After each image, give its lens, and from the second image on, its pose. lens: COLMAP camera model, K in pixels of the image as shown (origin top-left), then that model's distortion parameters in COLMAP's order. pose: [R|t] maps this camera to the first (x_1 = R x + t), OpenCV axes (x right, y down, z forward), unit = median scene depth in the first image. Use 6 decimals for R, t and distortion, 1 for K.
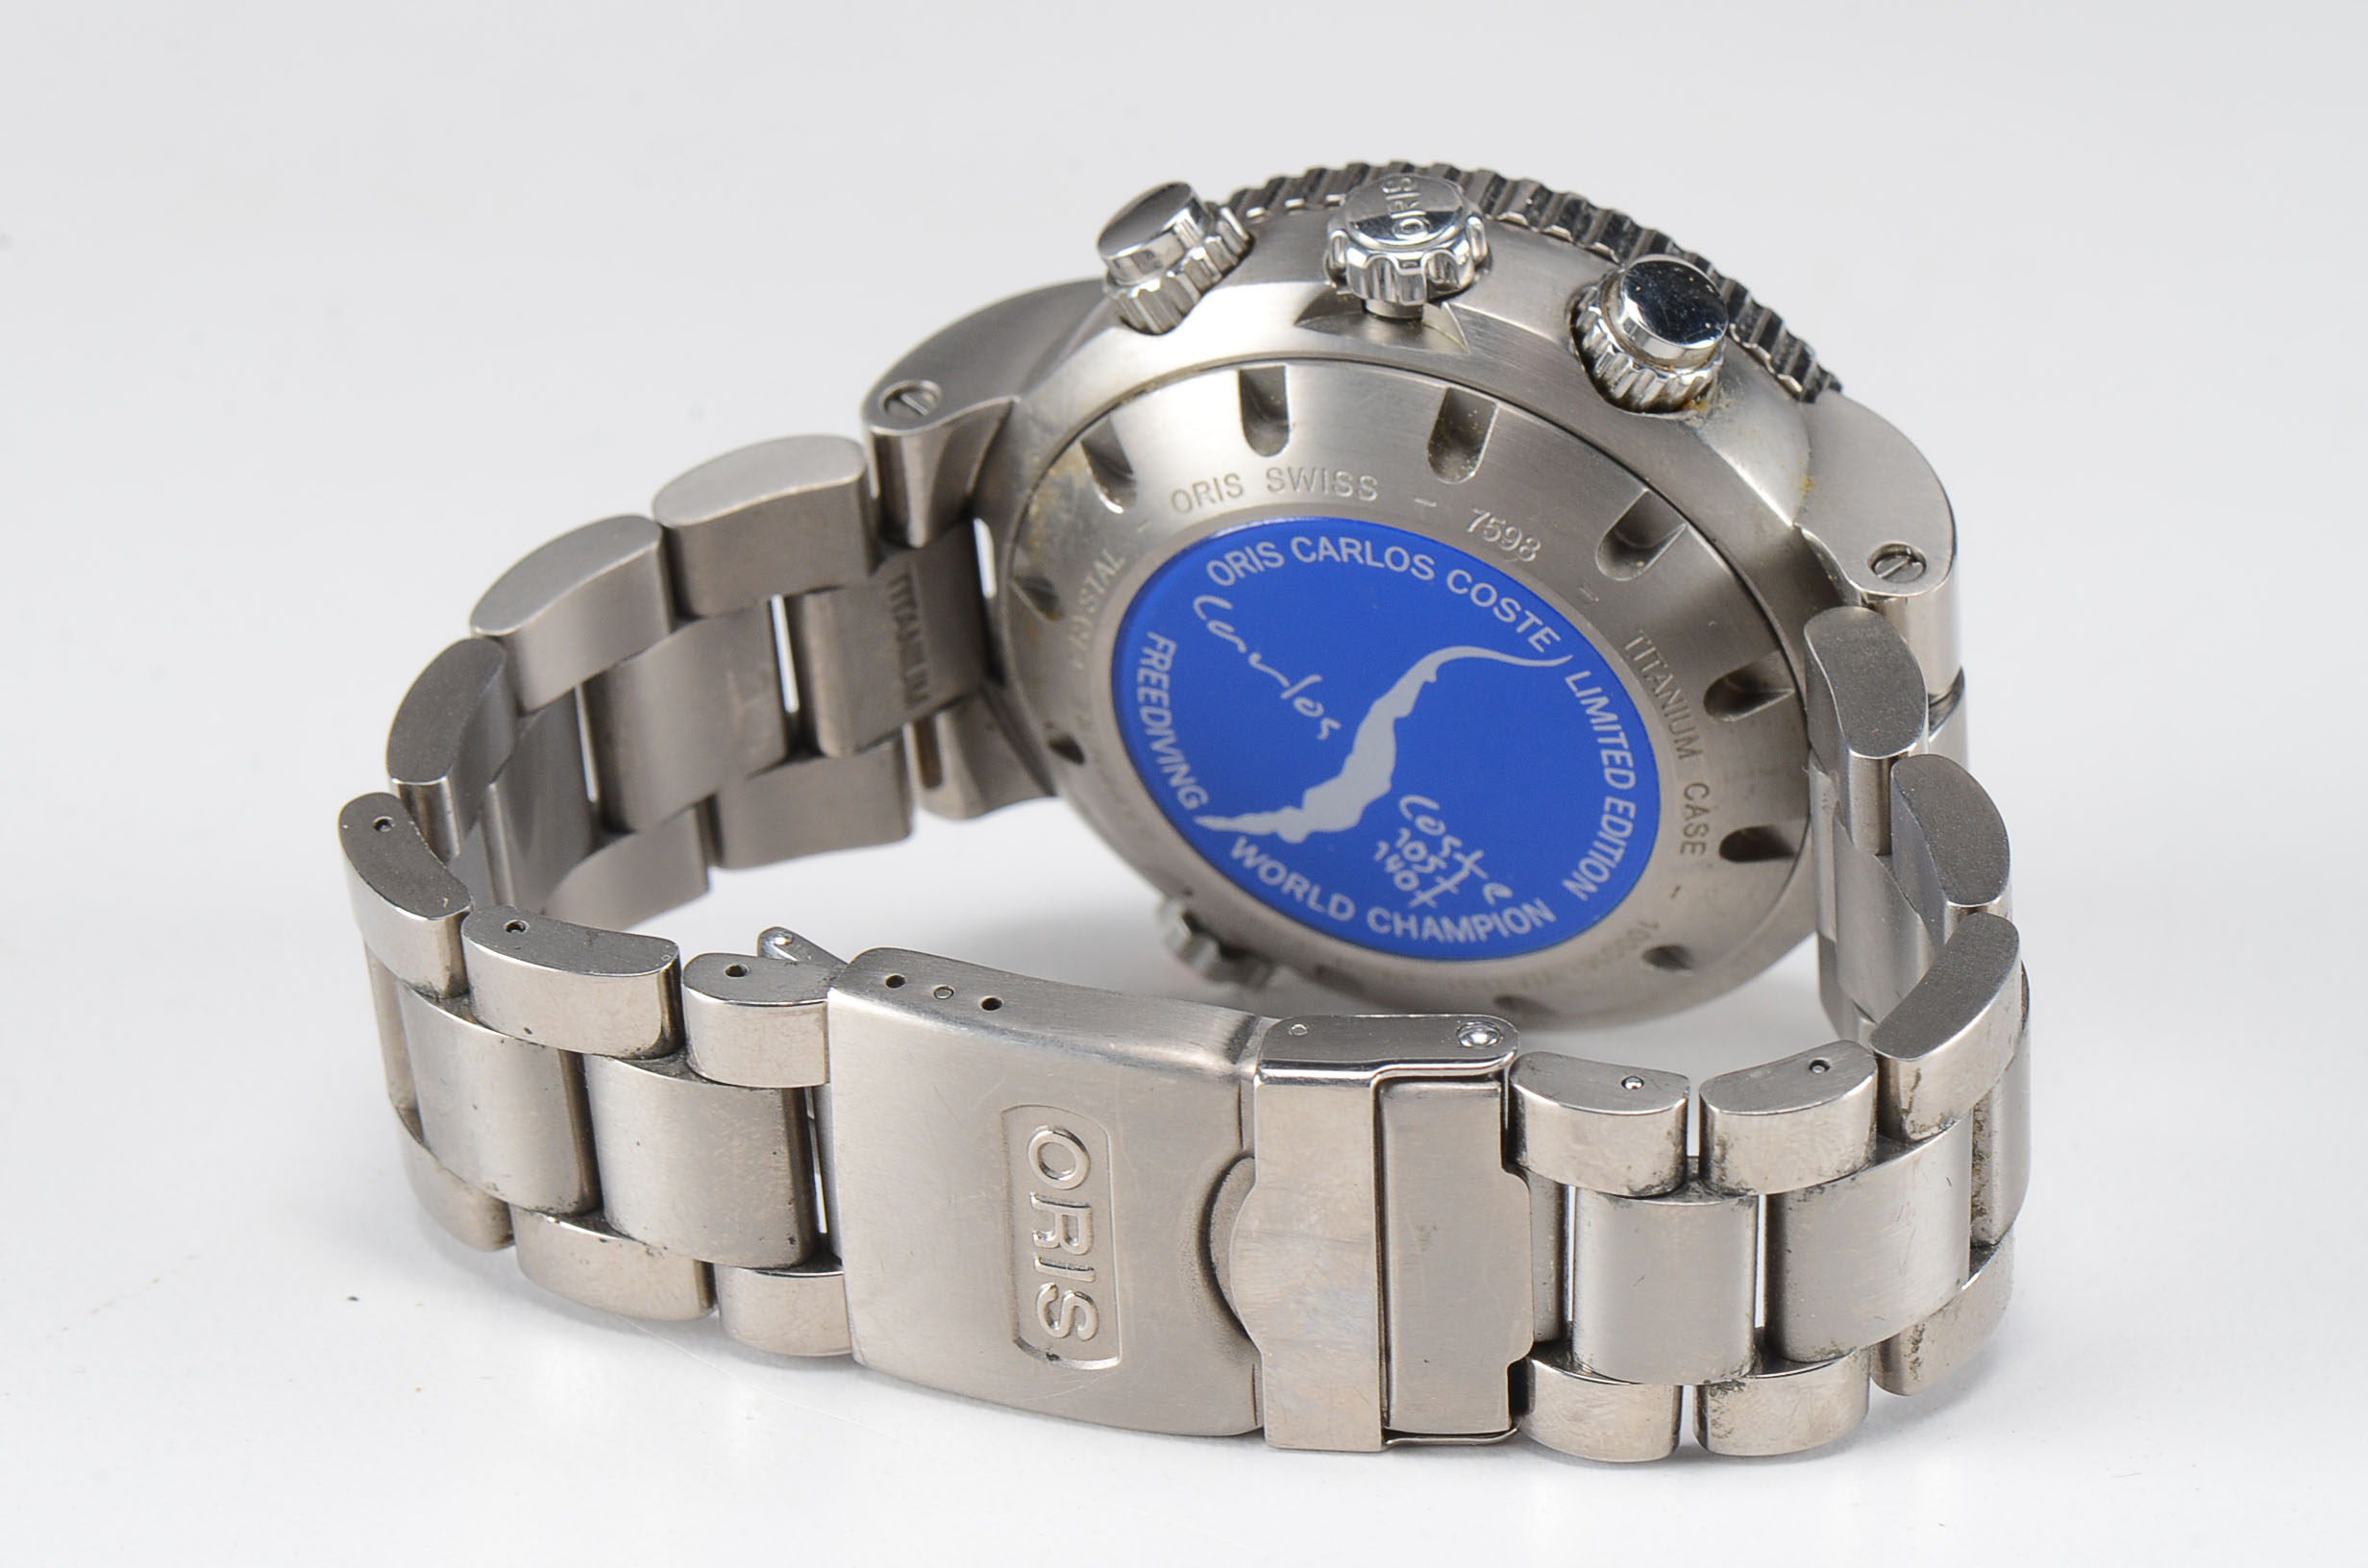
lens RADIAL K [[14748.2, 0, 1184.0], [0, 14748.2, 784.0], [0, 0, 1]] dist [-0.267816, -15.032481]
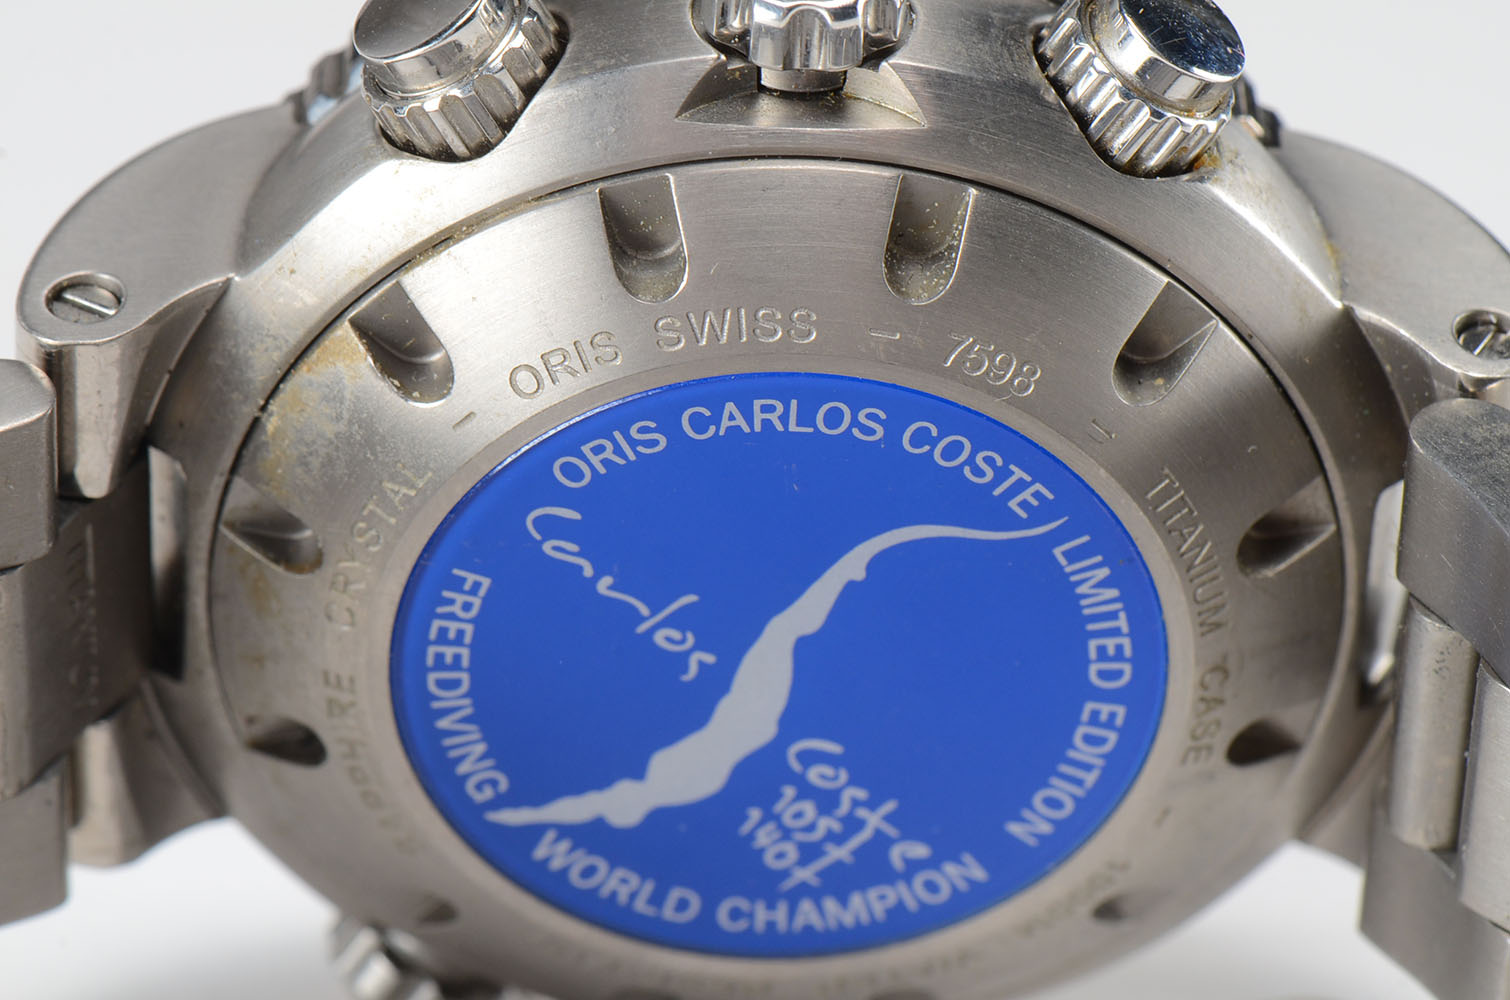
lens RADIAL K [[9405.7, 0, 755.0], [0, 9405.7, 500.0], [0, 0, 1]] dist [-0.267816, -15.032481]
pose [[0.899724, -0.122685, 0.418861, -0.186182], [0.137049, 0.990555, -0.004250, -0.009639], [-0.414383, 0.061228, 0.908041, 0.567757]]
